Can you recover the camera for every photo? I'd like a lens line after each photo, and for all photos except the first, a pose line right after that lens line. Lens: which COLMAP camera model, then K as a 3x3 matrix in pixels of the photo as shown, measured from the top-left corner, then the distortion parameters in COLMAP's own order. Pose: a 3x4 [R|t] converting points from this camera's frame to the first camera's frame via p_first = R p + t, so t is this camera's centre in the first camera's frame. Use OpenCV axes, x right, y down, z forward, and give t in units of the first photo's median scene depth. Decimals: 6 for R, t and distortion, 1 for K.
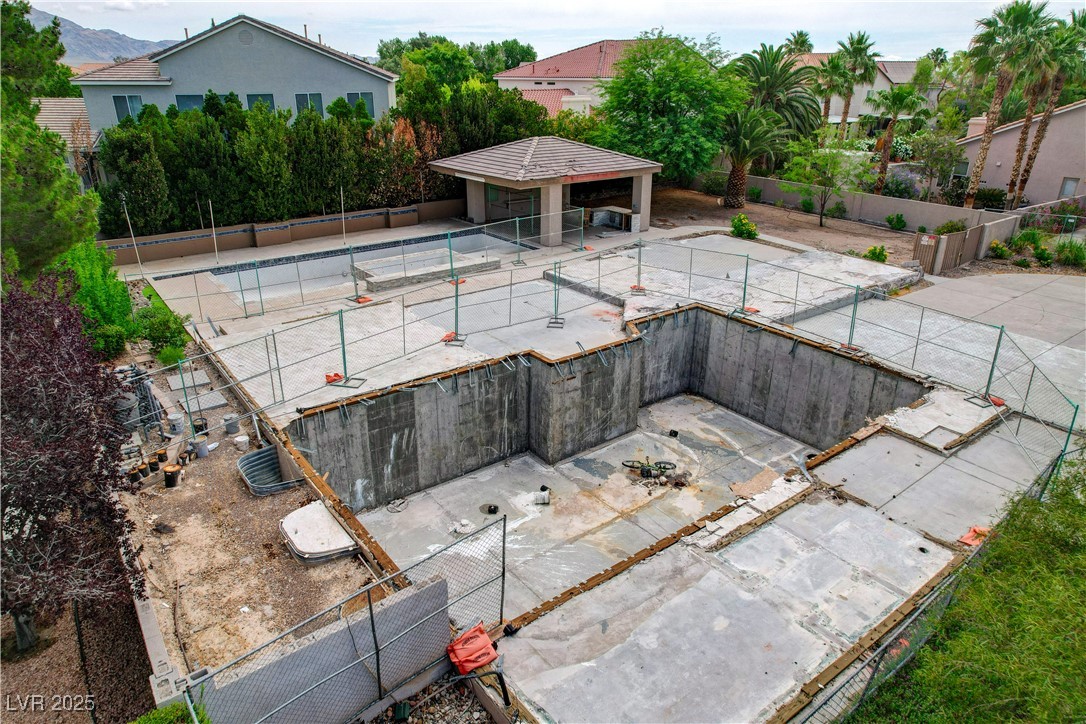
lens RADIAL K [[696.4, 0, 540.2], [0, 696.4, 364.4], [0, 0, 1]] dist [-0.075241, 0.065955]
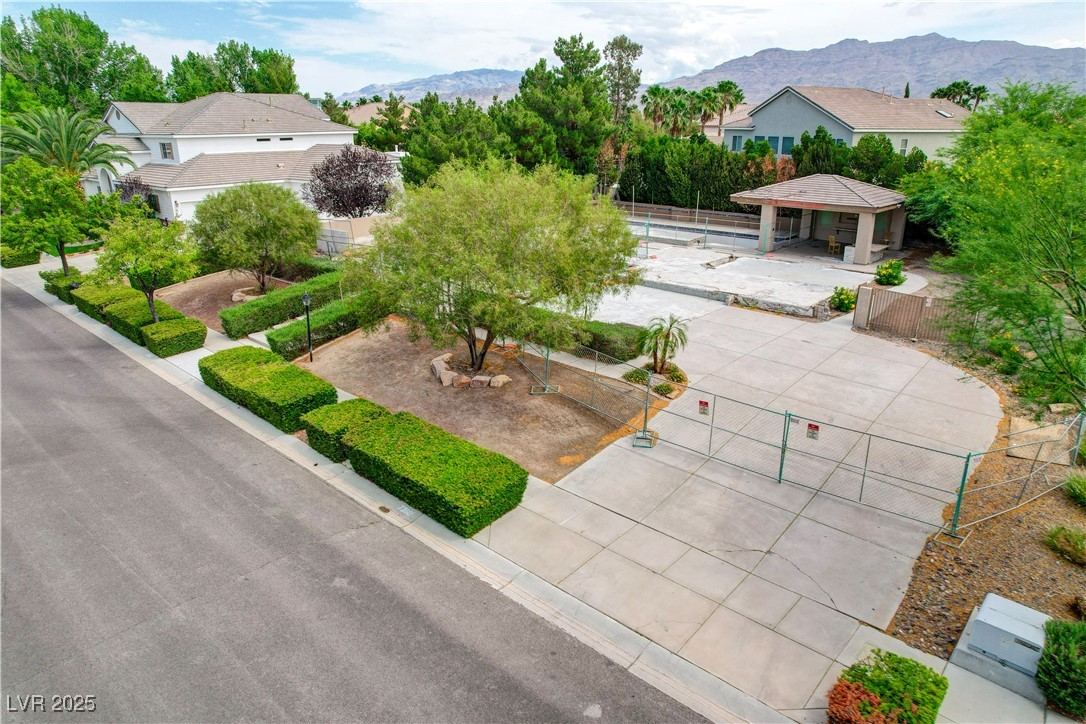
lens RADIAL K [[692.6, 0, 544.1], [0, 692.6, 363.6], [0, 0, 1]] dist [-0.073847, 0.065136]
pose [[0.194044, 0.322285, -0.926541, 1.423571], [-0.380990, 0.895112, 0.231563, -0.142078], [0.903988, 0.308069, 0.296479, 0.342959]]
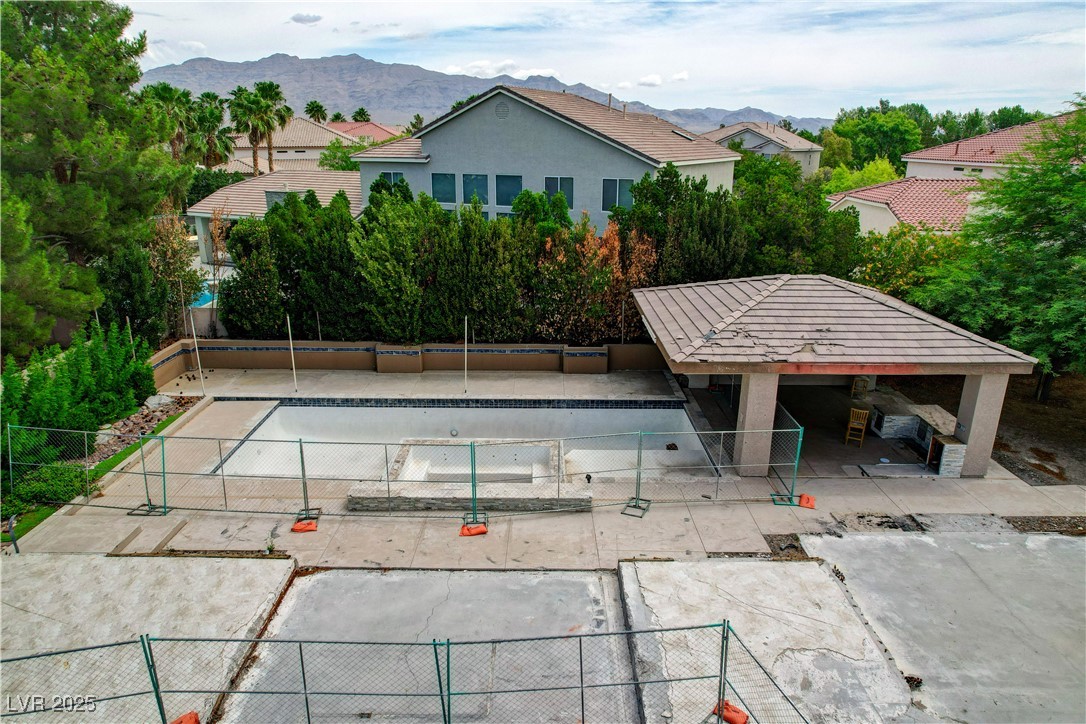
lens RADIAL K [[692.6, 0, 544.1], [0, 692.6, 363.6], [0, 0, 1]] dist [-0.073847, 0.065136]
pose [[0.799543, 0.191232, -0.569352, 0.212052], [-0.238893, 0.971001, -0.009343, -0.246399], [0.551055, 0.143484, 0.822041, 0.514891]]
